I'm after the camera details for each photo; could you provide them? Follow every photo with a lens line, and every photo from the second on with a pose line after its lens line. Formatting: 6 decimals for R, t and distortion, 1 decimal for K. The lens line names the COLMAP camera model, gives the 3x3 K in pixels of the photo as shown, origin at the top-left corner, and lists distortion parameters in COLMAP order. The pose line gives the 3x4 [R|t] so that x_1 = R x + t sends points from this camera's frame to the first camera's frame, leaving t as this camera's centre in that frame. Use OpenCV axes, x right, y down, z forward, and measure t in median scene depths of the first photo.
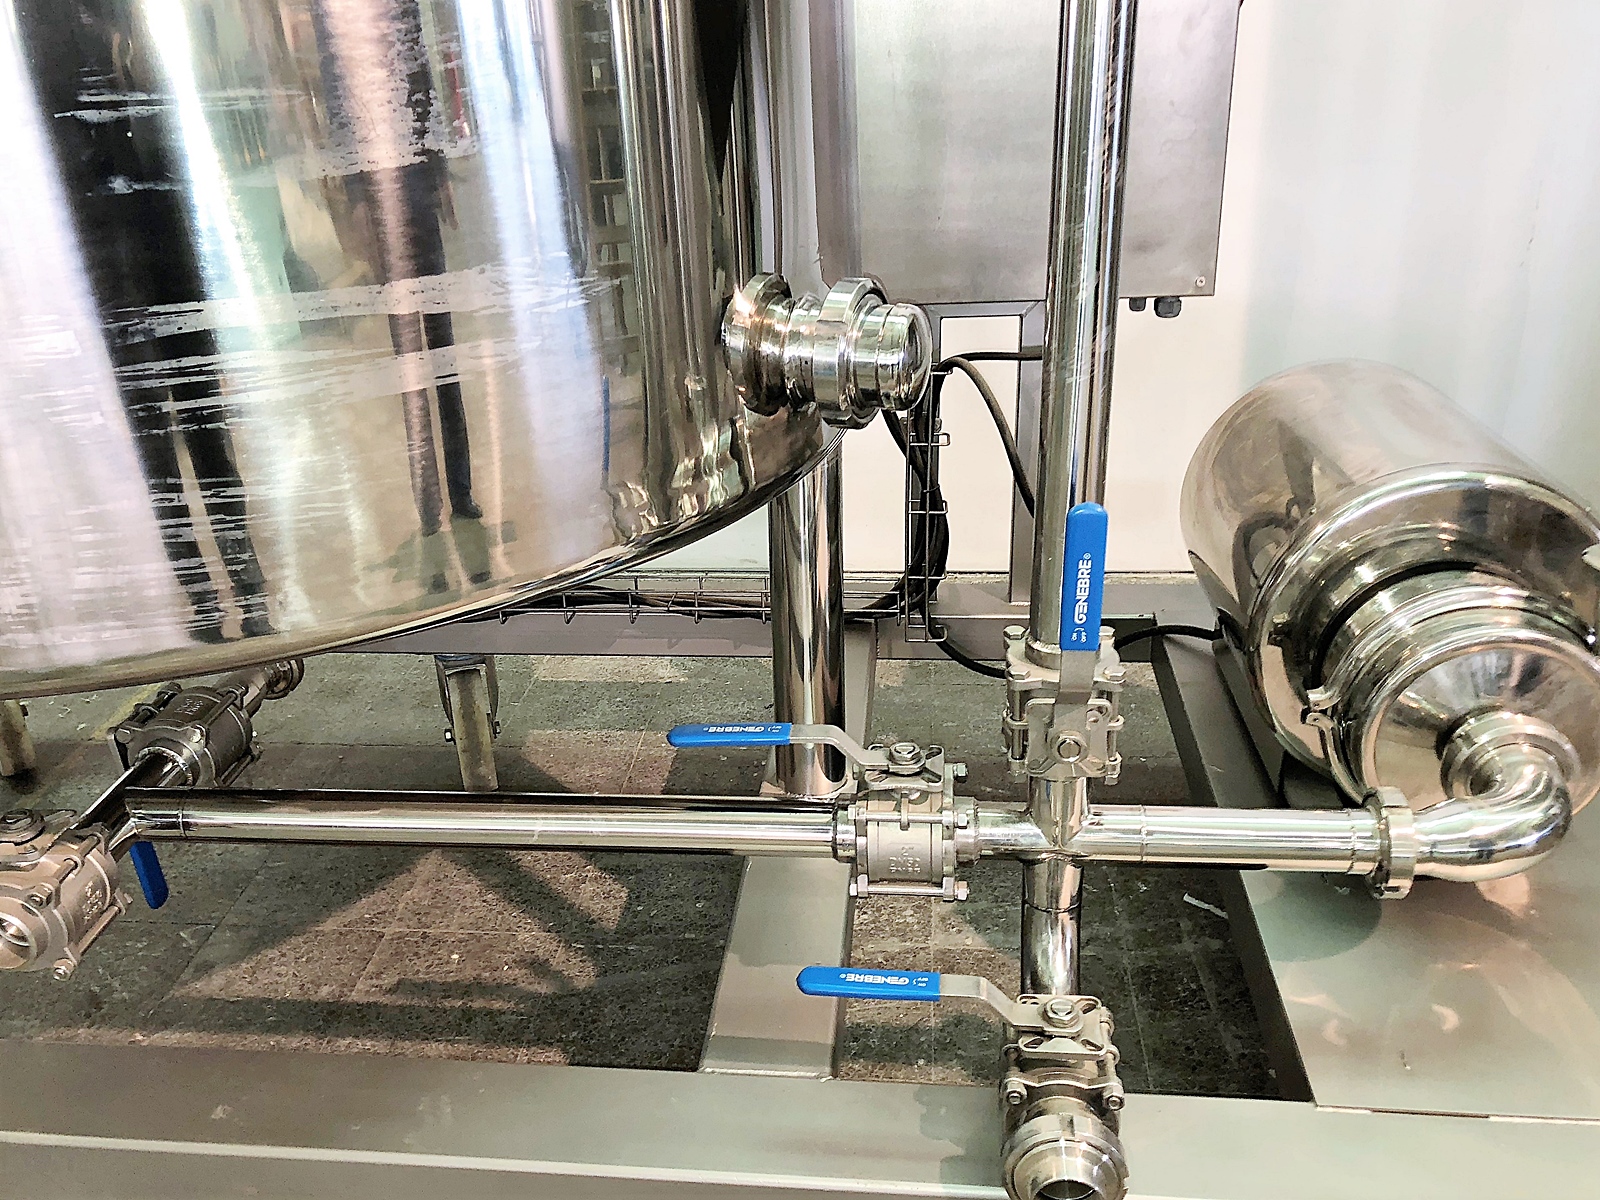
lens RADIAL K [[1323.0, 0, 794.2], [0, 1323.0, 604.0], [0, 0, 1]] dist [0.010952, 0.005663]
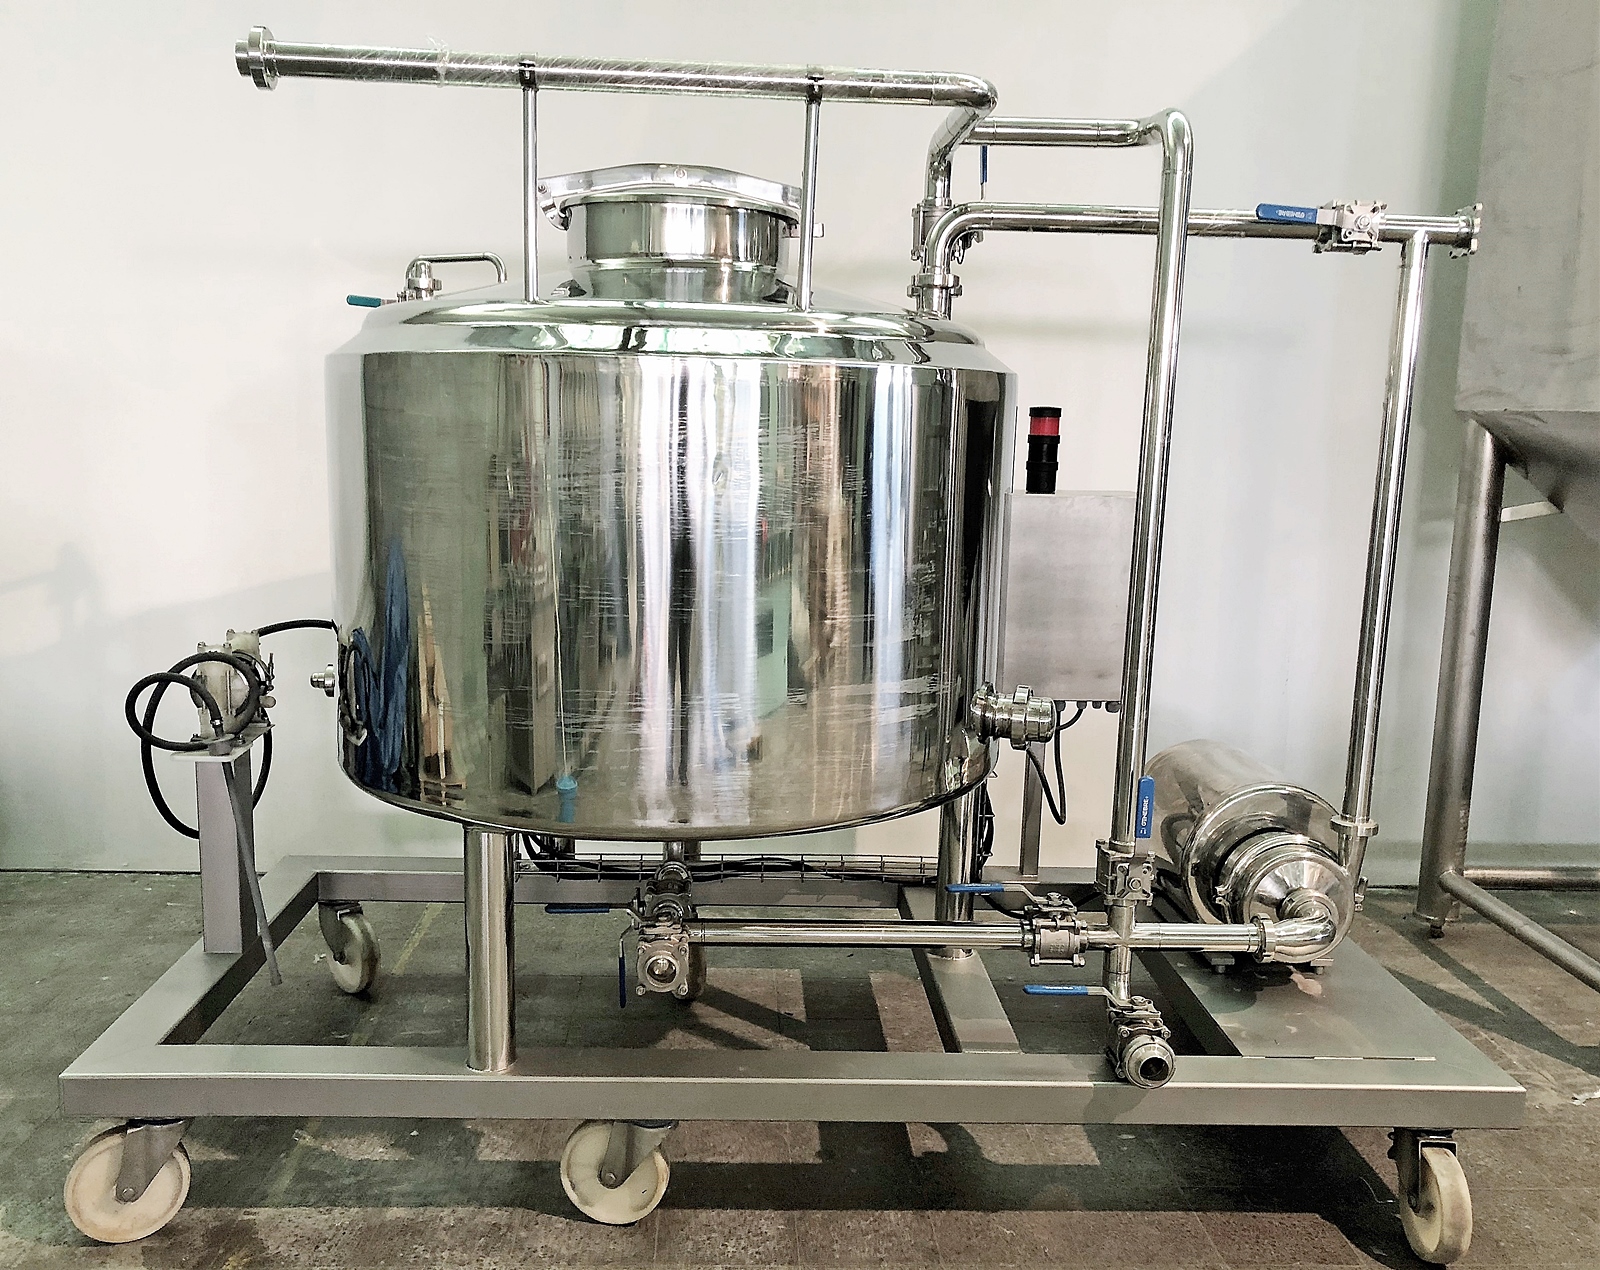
lens RADIAL K [[1360.7, 0, 797.5], [0, 1360.7, 634.6], [0, 0, 1]] dist [-0.004651, -0.000762]
pose [[0.986628, 0.048878, 0.155489, -0.709369], [-0.005070, 0.962719, -0.270455, 0.305996], [-0.162912, 0.266050, 0.950093, -1.195124]]
